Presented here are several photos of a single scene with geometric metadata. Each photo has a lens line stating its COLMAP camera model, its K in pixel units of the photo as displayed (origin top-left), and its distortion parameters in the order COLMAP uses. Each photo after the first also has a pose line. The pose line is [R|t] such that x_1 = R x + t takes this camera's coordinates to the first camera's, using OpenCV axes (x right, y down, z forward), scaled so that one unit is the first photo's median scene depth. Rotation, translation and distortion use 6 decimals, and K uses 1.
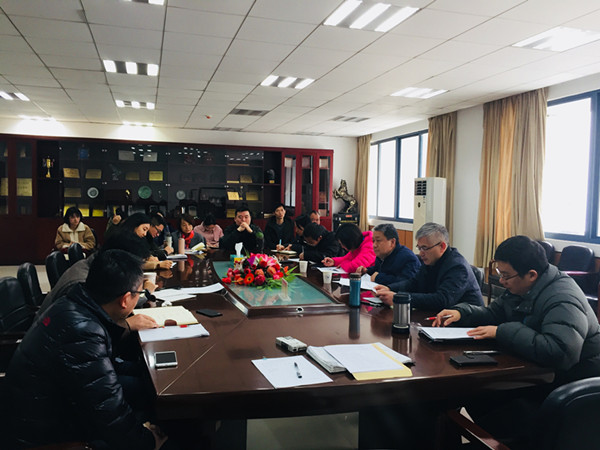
lens RADIAL K [[511.0, 0, 300.0], [0, 511.0, 225.0], [0, 0, 1]] dist [-0.001029, -0.000157]
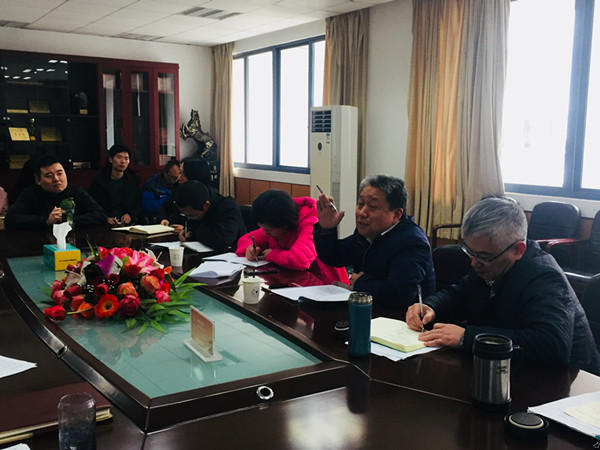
lens RADIAL K [[648.3, 0, 300.0], [0, 648.3, 225.0], [0, 0, 1]] dist [0.014418, 0.007400]
pose [[0.957045, -0.041897, 0.286898, -0.041651], [0.019127, 0.996472, 0.081715, -0.005788], [-0.289309, -0.072717, 0.954470, 0.165770]]
